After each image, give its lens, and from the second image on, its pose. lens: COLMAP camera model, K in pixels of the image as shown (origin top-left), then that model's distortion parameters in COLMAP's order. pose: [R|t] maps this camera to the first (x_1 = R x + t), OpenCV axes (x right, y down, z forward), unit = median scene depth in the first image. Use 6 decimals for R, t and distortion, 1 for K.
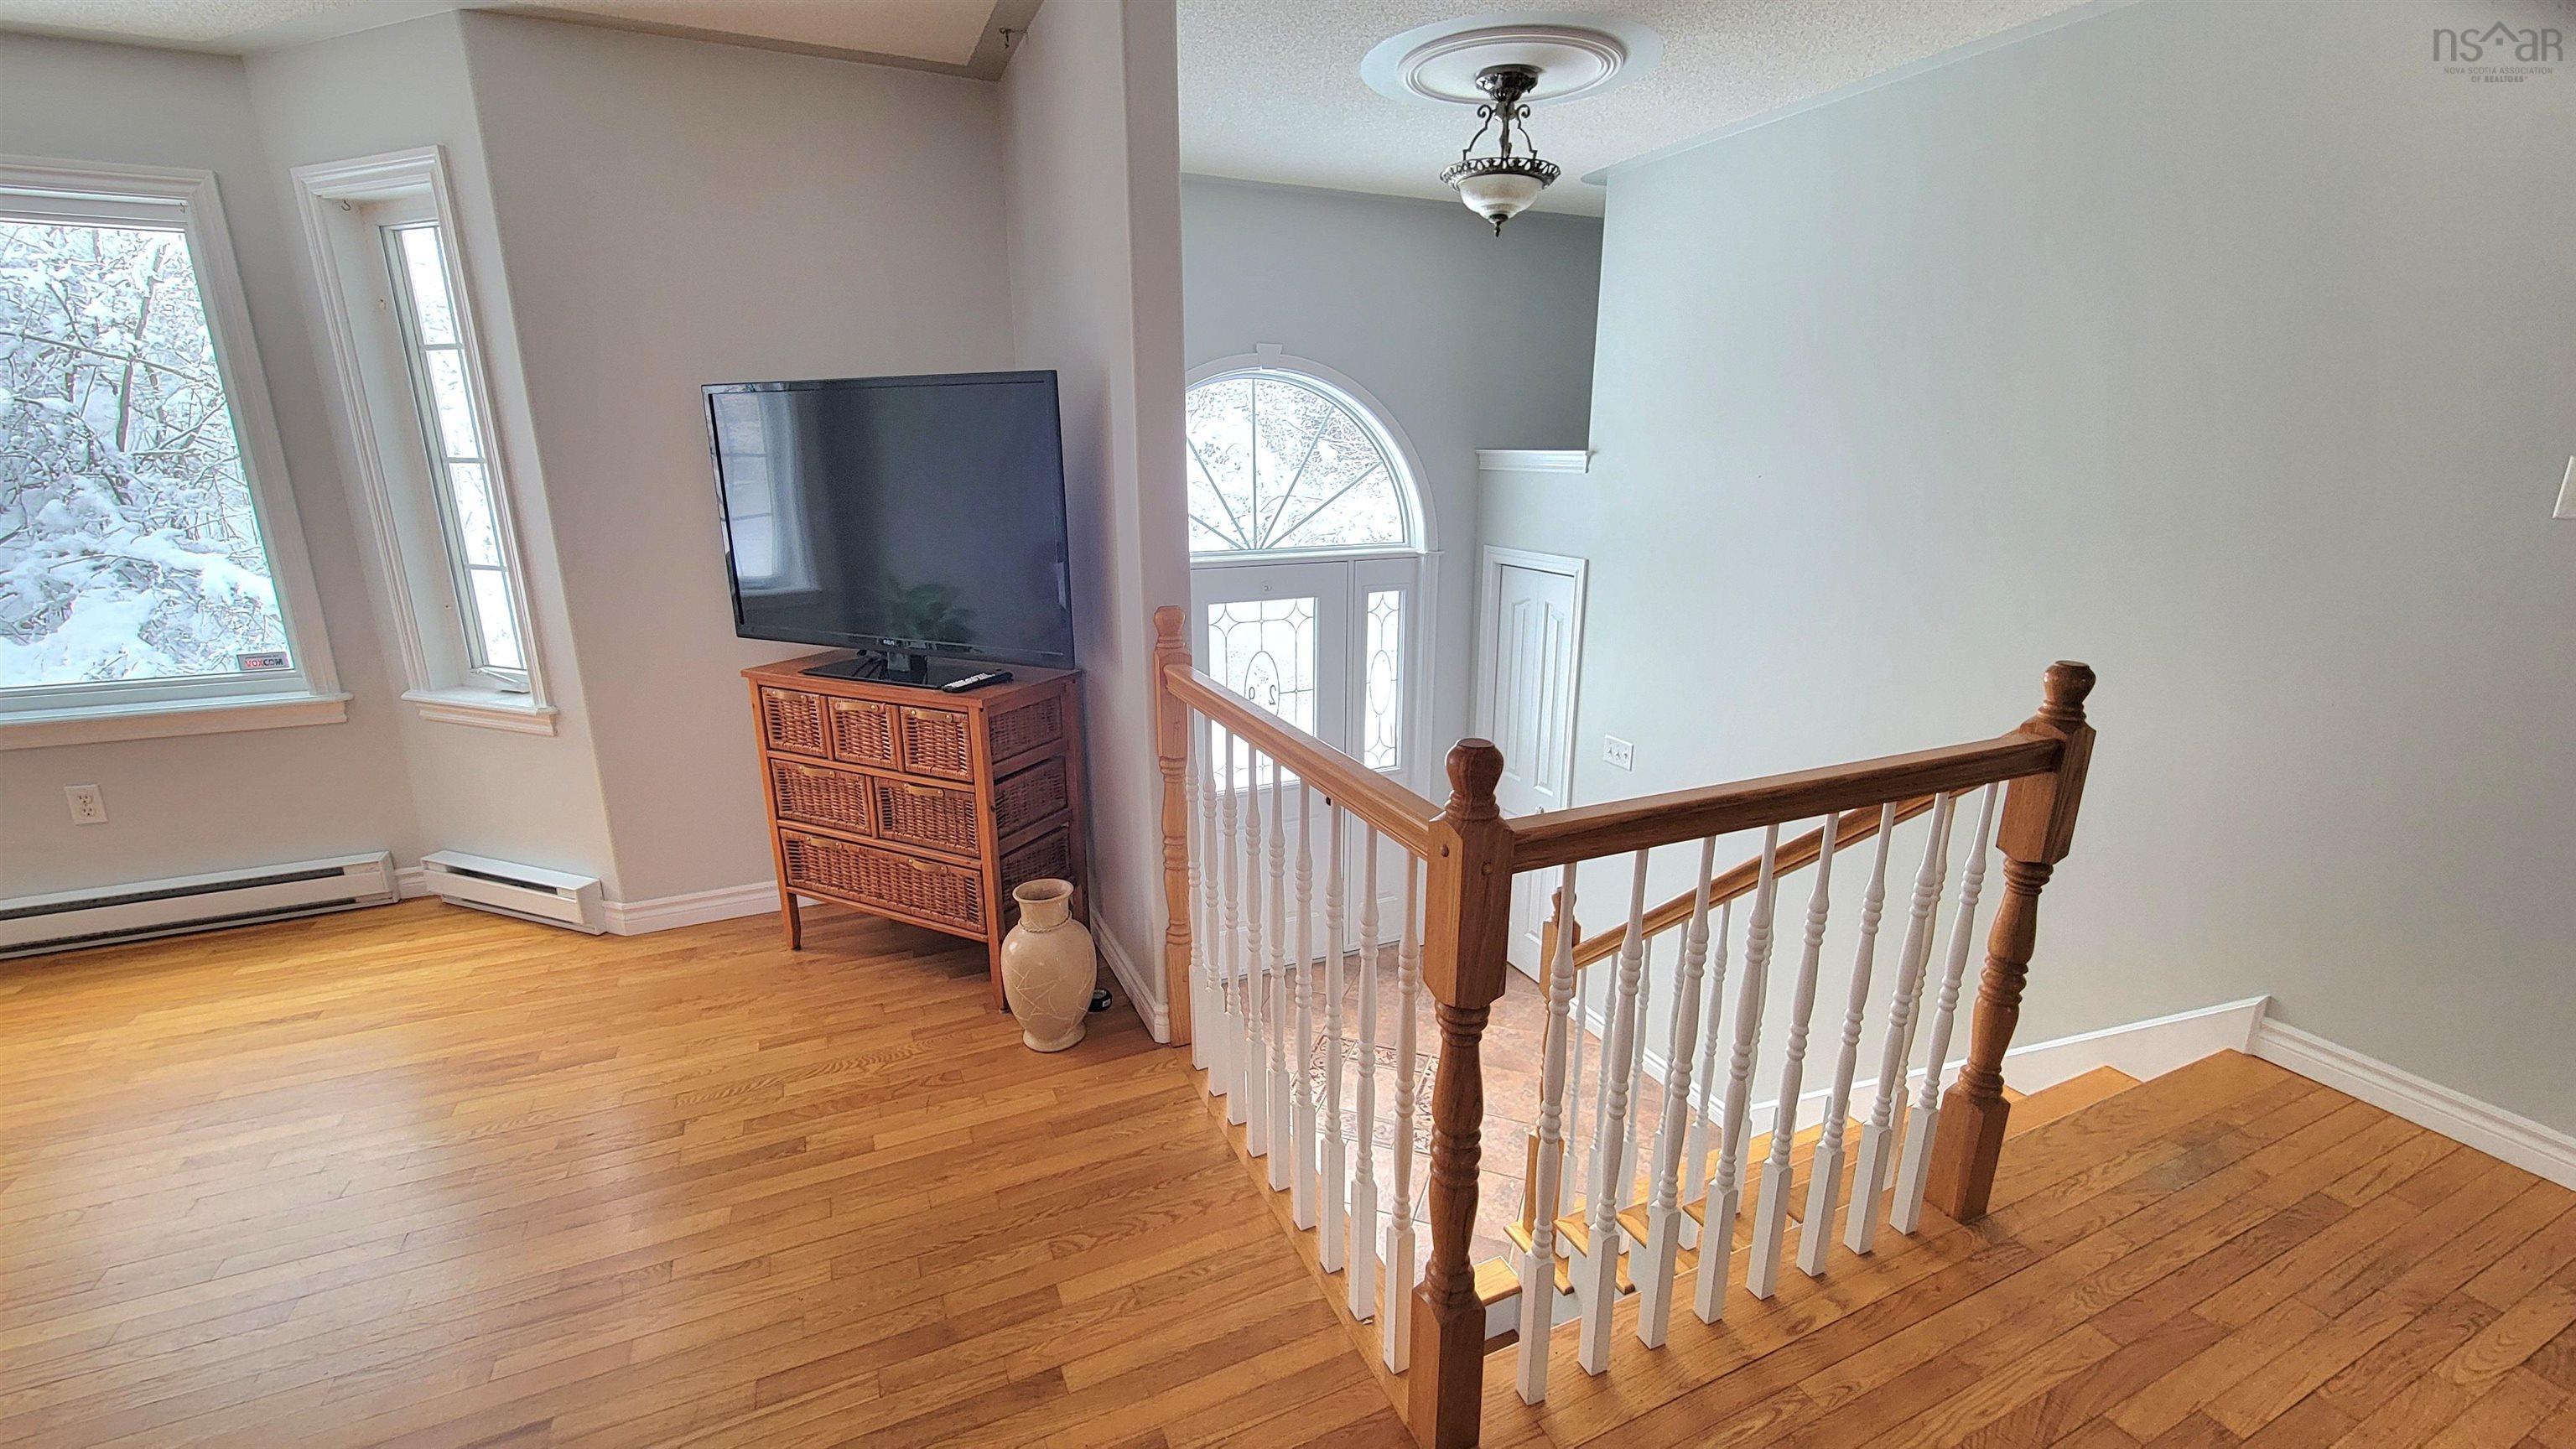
lens RADIAL K [[1049.4, 0, 1286.6], [0, 1049.4, 732.0], [0, 0, 1]] dist [0.000735, -0.001558]
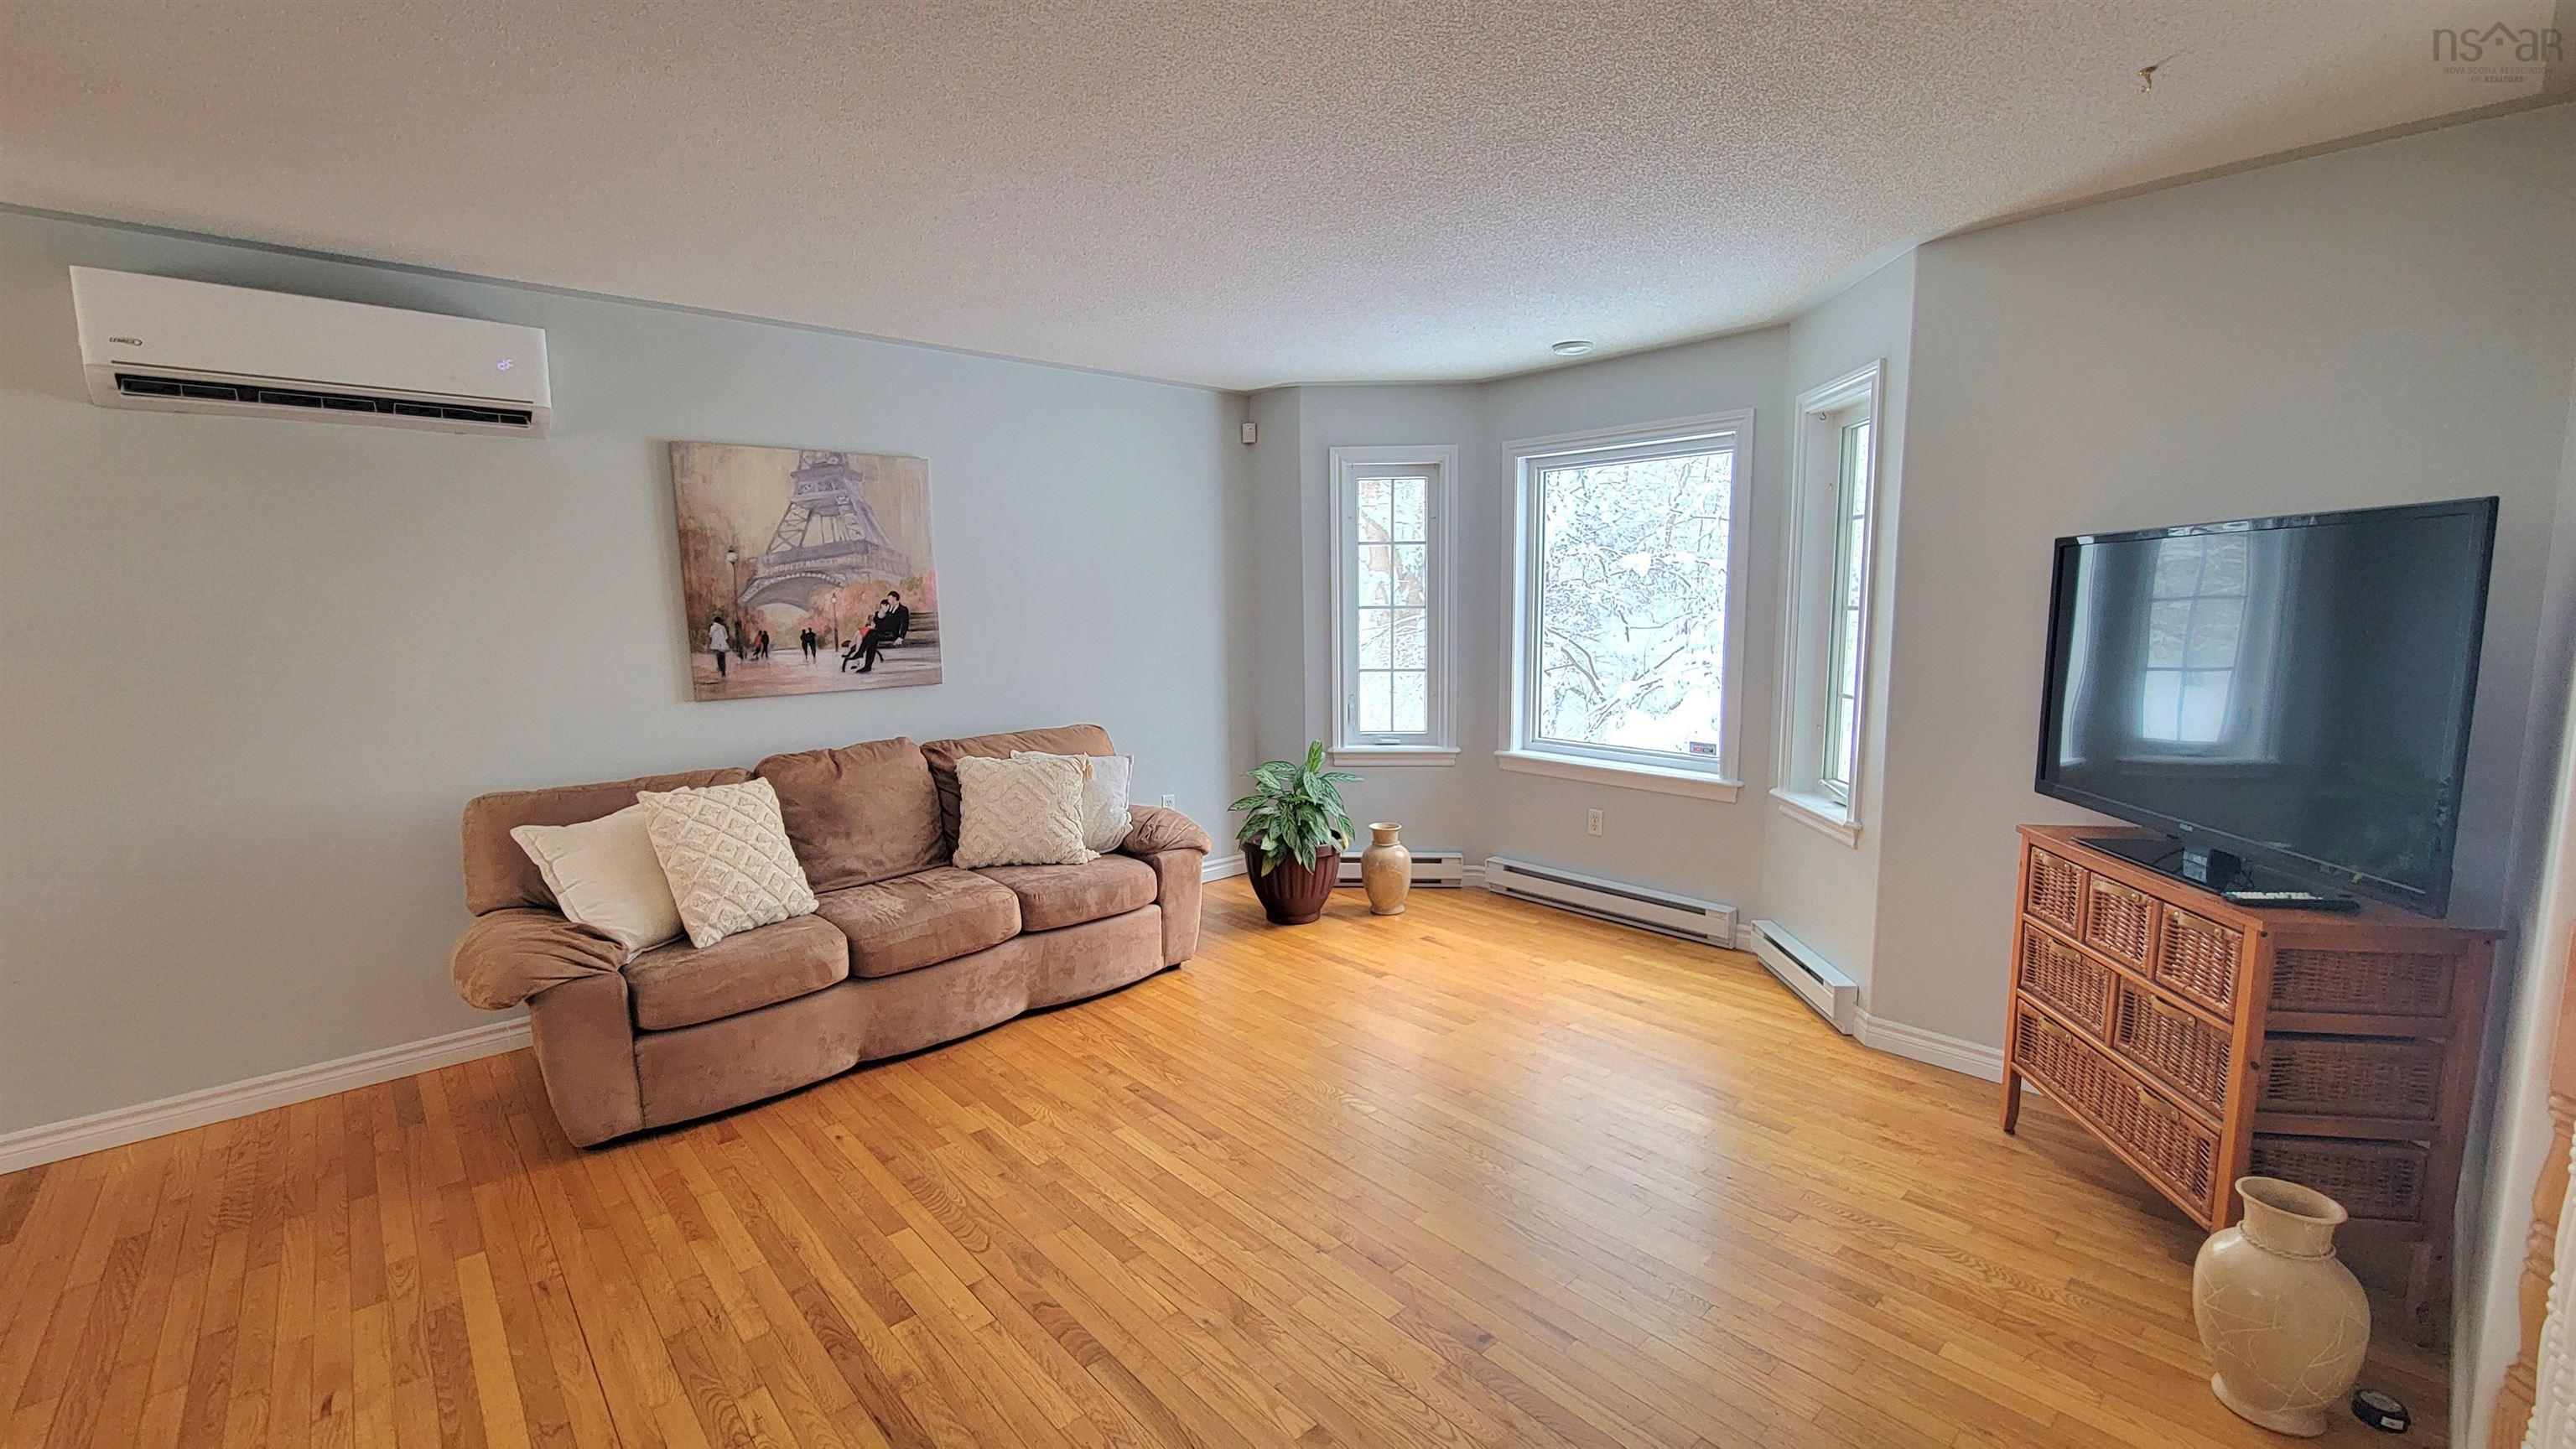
lens RADIAL K [[1049.4, 0, 1288.3], [0, 1049.4, 732.8], [0, 0, 1]] dist [0.000735, -0.001558]
pose [[0.305356, 0.122764, -0.944292, 0.172008], [-0.241516, 0.969214, 0.047905, -0.024617], [0.921102, 0.213433, 0.325604, 0.049460]]
